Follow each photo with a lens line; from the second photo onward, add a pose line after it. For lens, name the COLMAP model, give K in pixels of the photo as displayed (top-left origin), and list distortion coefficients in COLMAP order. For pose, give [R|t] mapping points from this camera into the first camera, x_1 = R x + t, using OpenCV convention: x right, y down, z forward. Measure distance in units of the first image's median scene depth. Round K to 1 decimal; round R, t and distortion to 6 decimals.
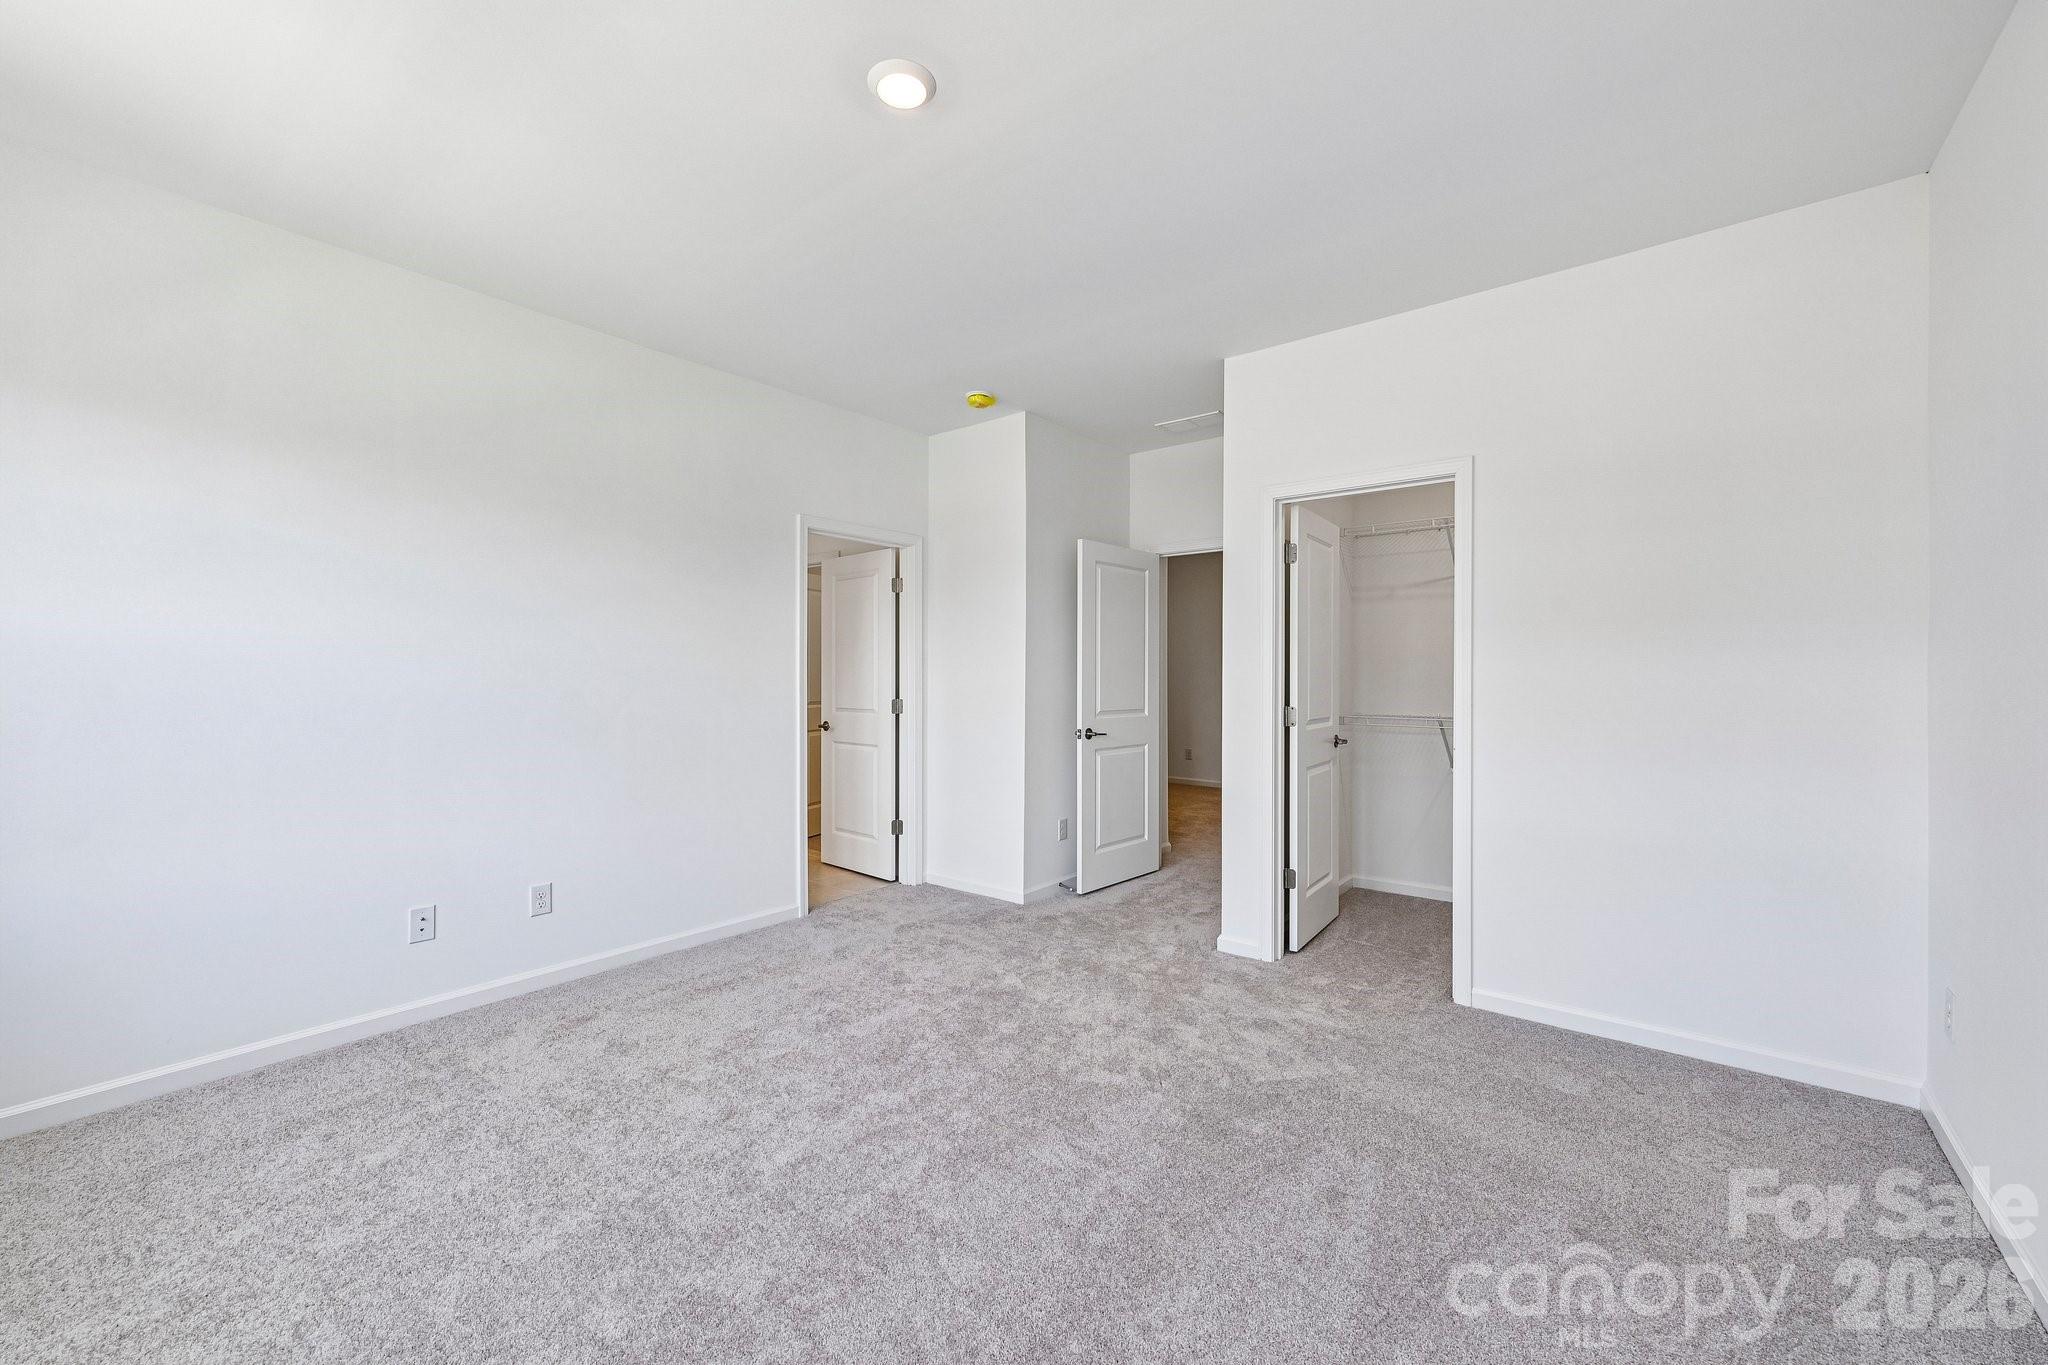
lens RADIAL K [[806.7, 0, 1018.4], [0, 806.7, 677.8], [0, 0, 1]] dist [0.001450, 0.000129]
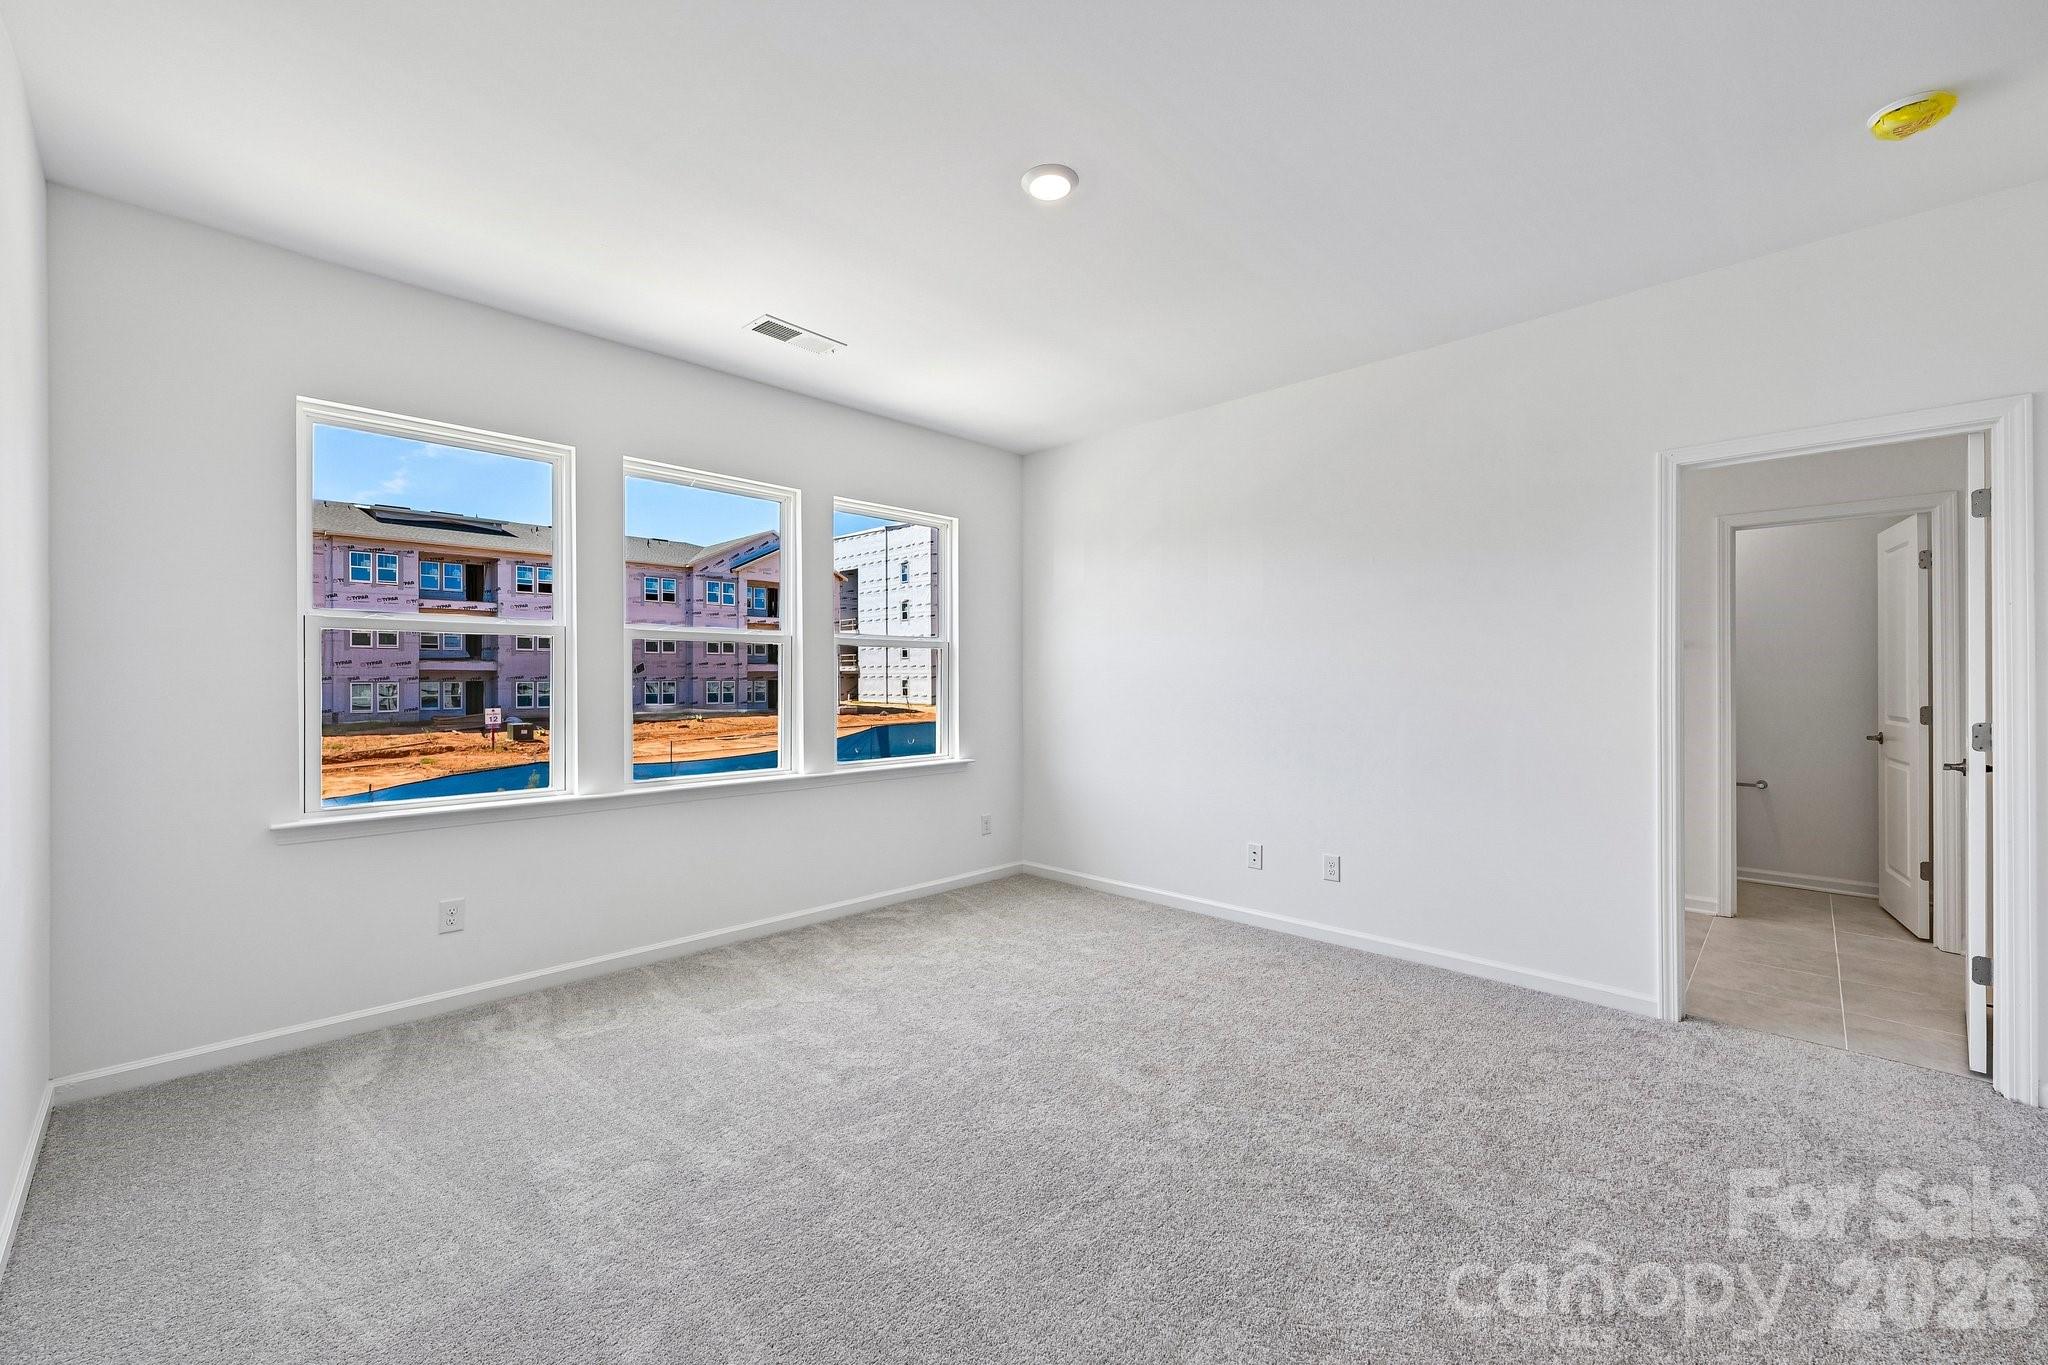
lens RADIAL K [[806.7, 0, 1018.4], [0, 806.7, 677.8], [0, 0, 1]] dist [0.001450, 0.000129]
pose [[-0.093440, -0.003428, -0.995619, 0.628516], [-0.000545, 0.999994, -0.003392, -0.000427], [0.995625, 0.000226, -0.093441, 0.644722]]
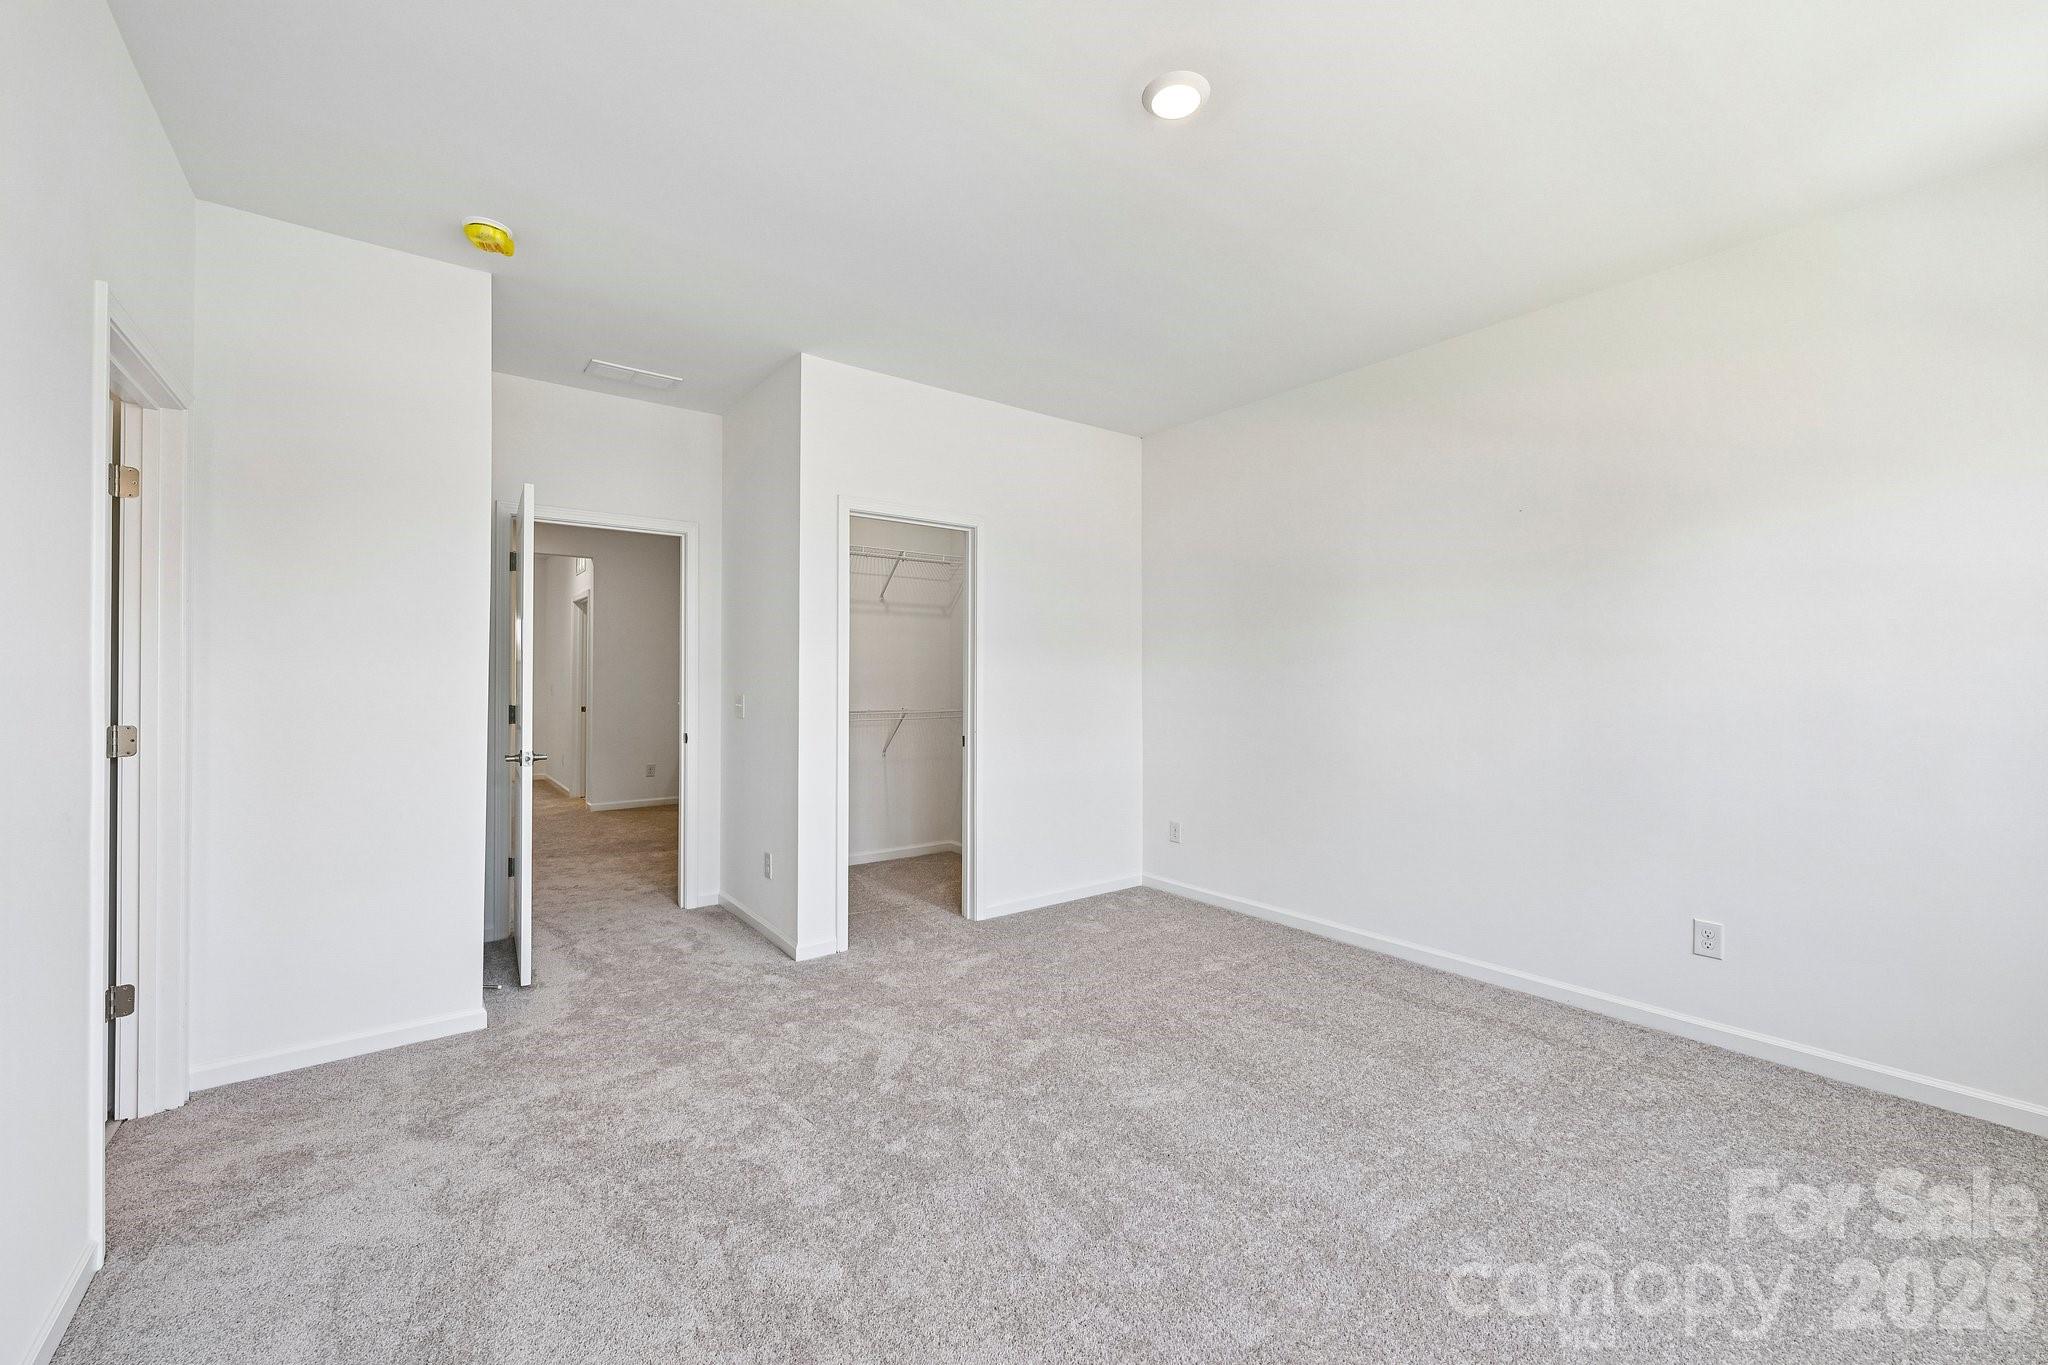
lens RADIAL K [[806.7, 0, 1018.4], [0, 806.7, 677.8], [0, 0, 1]] dist [0.001450, 0.000129]
pose [[0.246554, -0.002007, 0.969127, -0.712036], [0.002047, 0.999997, 0.001550, -0.004066], [-0.969127, 0.001601, 0.246557, 0.572973]]
